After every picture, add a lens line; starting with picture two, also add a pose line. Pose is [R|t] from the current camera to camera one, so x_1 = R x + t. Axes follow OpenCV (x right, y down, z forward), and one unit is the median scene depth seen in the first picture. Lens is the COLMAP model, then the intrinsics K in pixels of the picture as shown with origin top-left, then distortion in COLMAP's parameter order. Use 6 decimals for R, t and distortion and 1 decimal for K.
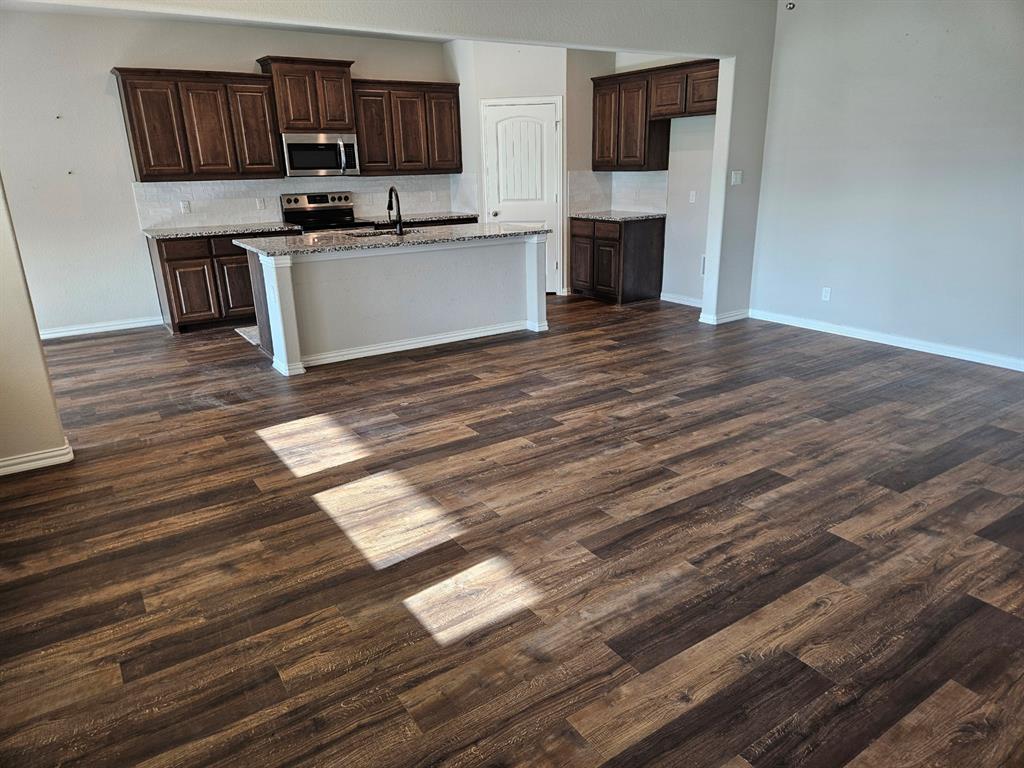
lens RADIAL K [[673.0, 0, 512.0], [0, 673.0, 384.0], [0, 0, 1]] dist [0.080668, -0.083537]
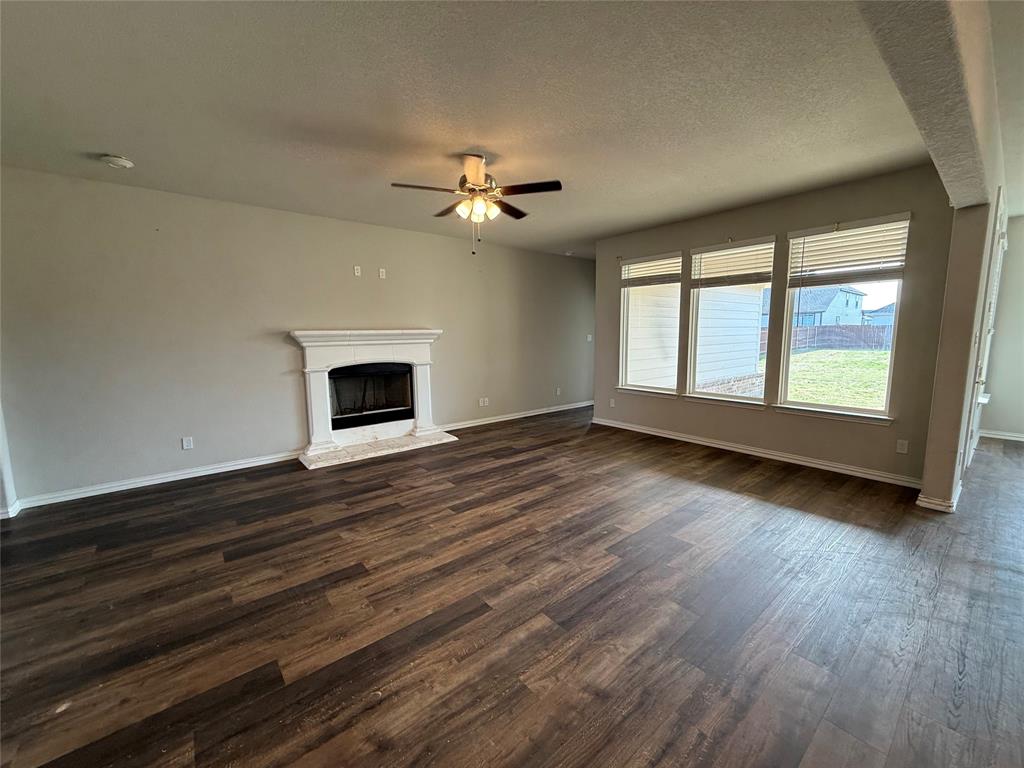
lens RADIAL K [[413.0, 0, 512.0], [0, 413.0, 384.0], [0, 0, 1]] dist [0.018482, -0.000050]
pose [[-0.993724, 0.045229, -0.102308, 0.269015], [-0.003053, 0.903303, 0.428992, -0.445168], [0.111818, 0.426612, -0.897496, 1.401001]]
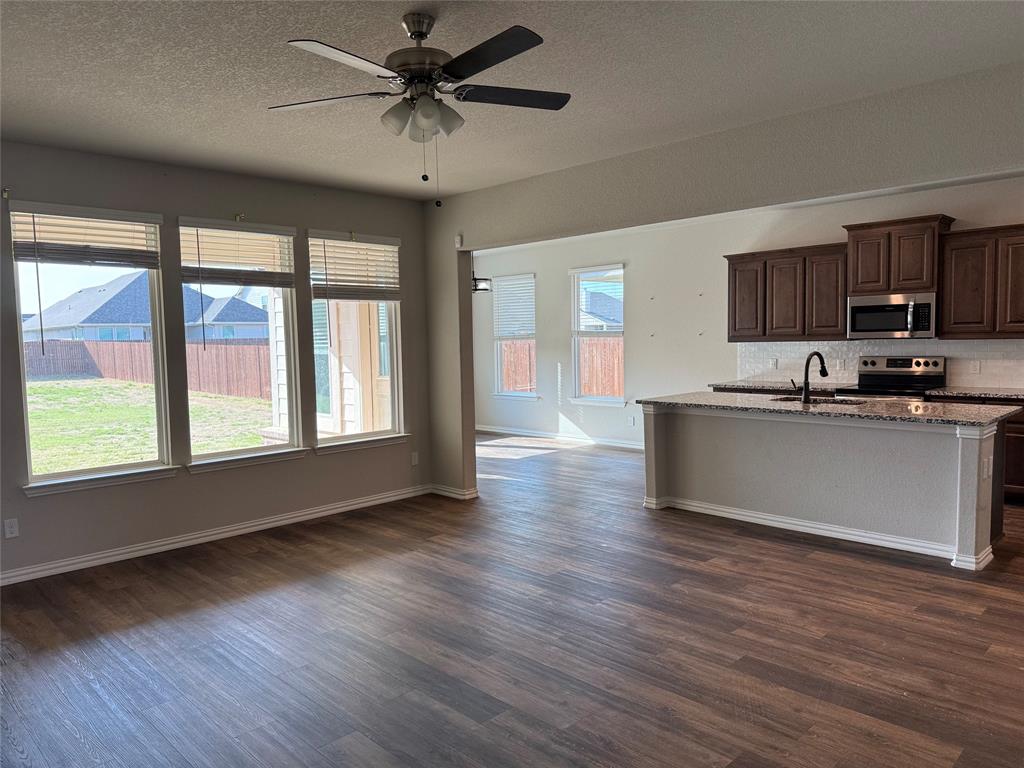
lens RADIAL K [[718.0, 0, 512.0], [0, 718.0, 384.0], [0, 0, 1]] dist [0.001050, -0.002584]
pose [[0.197473, 0.083985, -0.976704, 0.938123], [-0.291146, 0.956393, 0.023373, -0.208200], [0.936076, 0.279748, 0.213314, 0.577437]]
